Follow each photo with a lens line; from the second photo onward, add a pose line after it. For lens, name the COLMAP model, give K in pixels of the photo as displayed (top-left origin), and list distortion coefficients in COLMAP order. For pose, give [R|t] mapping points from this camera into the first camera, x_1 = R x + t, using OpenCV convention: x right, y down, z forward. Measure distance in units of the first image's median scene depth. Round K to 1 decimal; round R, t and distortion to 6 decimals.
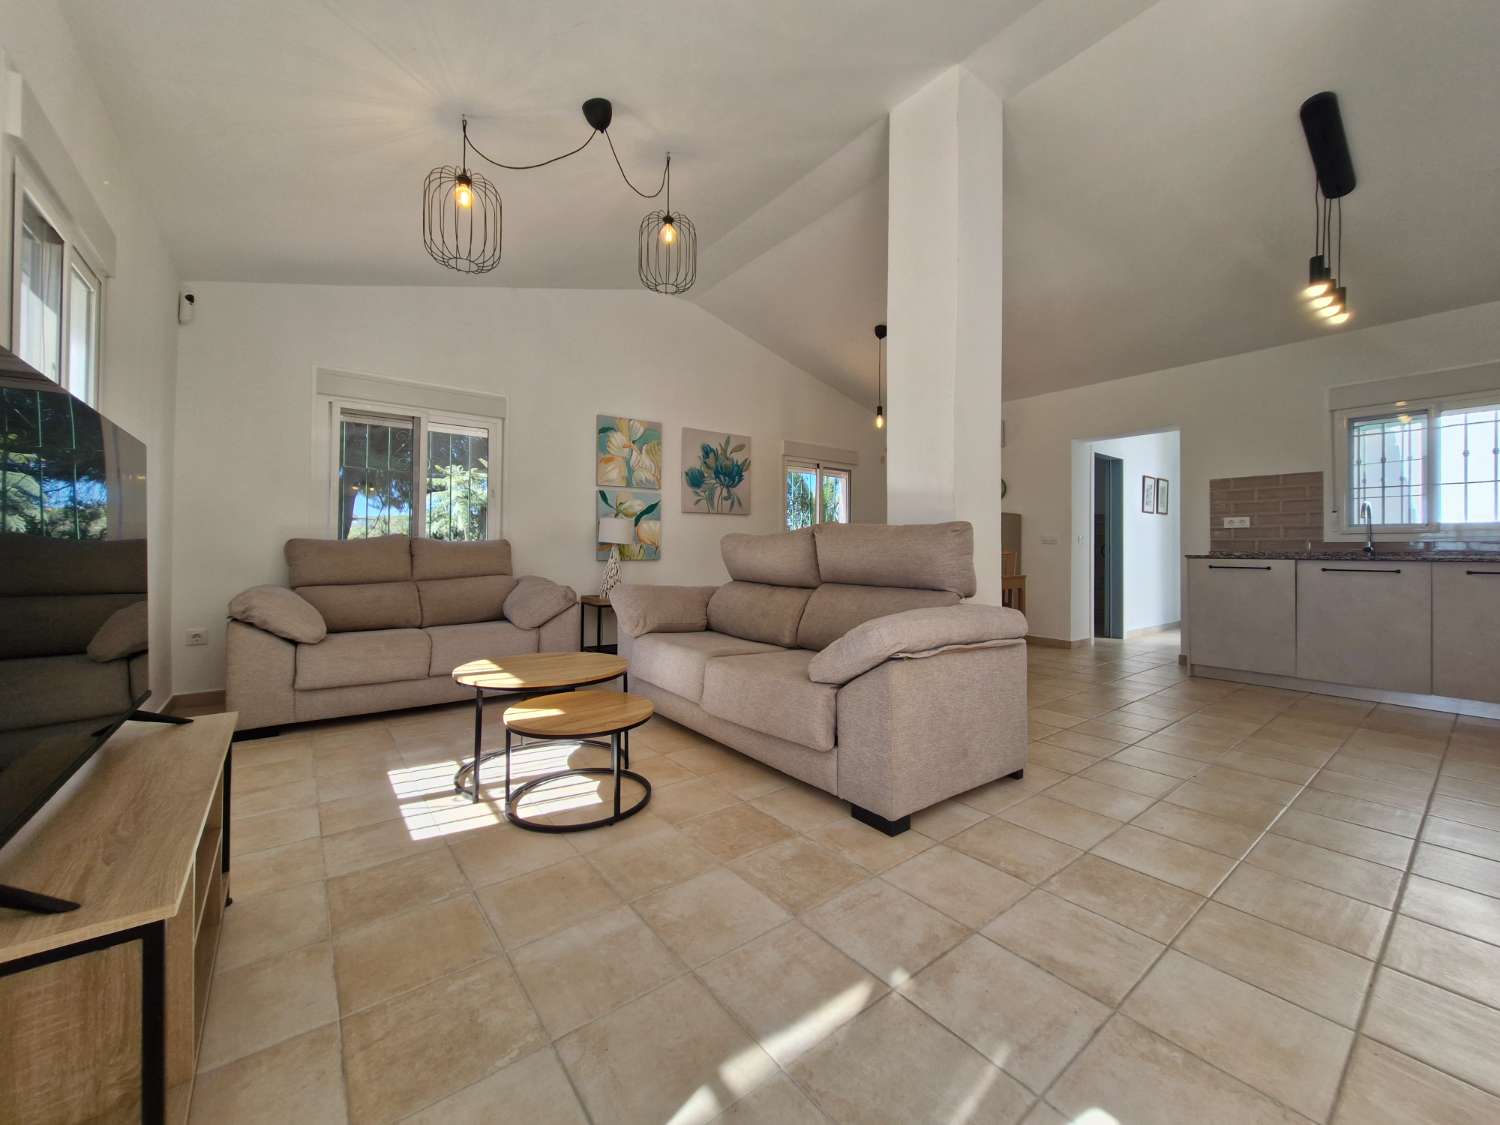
lens RADIAL K [[589.2, 0, 753.6], [0, 589.2, 542.9], [0, 0, 1]] dist [0.007324, 0.000017]
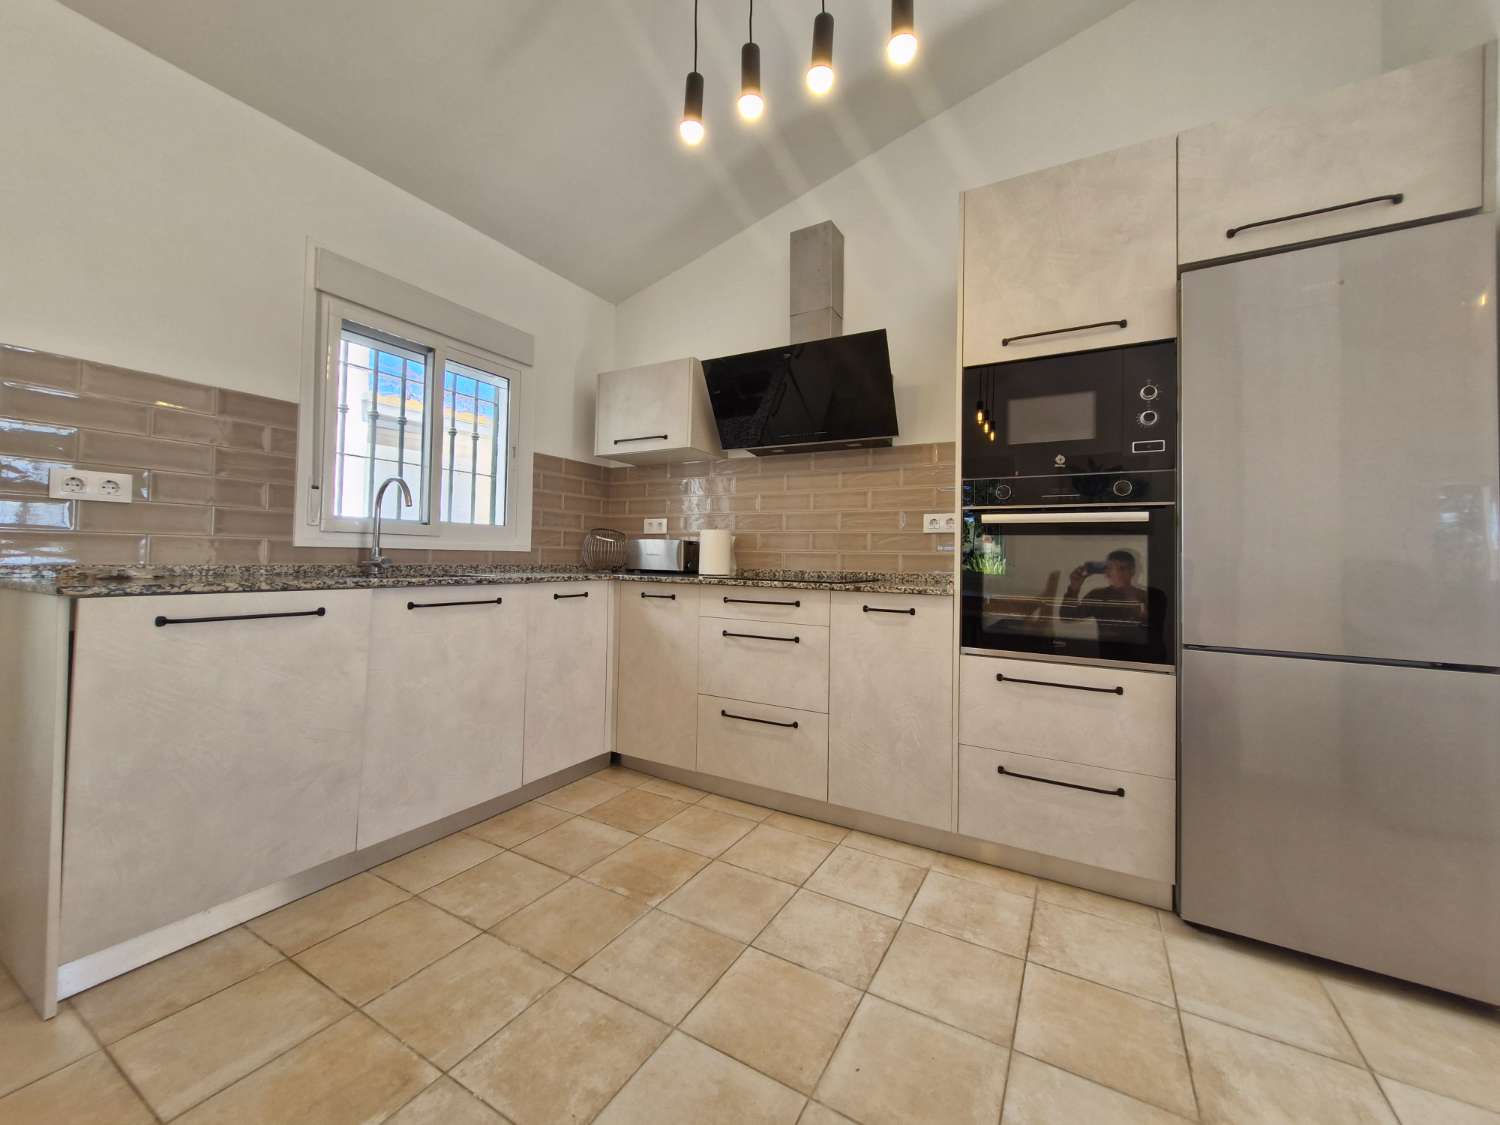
lens RADIAL K [[589.2, 0, 755.9], [0, 589.2, 546.0], [0, 0, 1]] dist [0.000579, 0.000086]
pose [[-0.383534, 0.005055, 0.923513, 0.362089], [-0.033081, 0.999268, -0.019208, -0.004390], [-0.922934, -0.037917, -0.383086, 0.847035]]
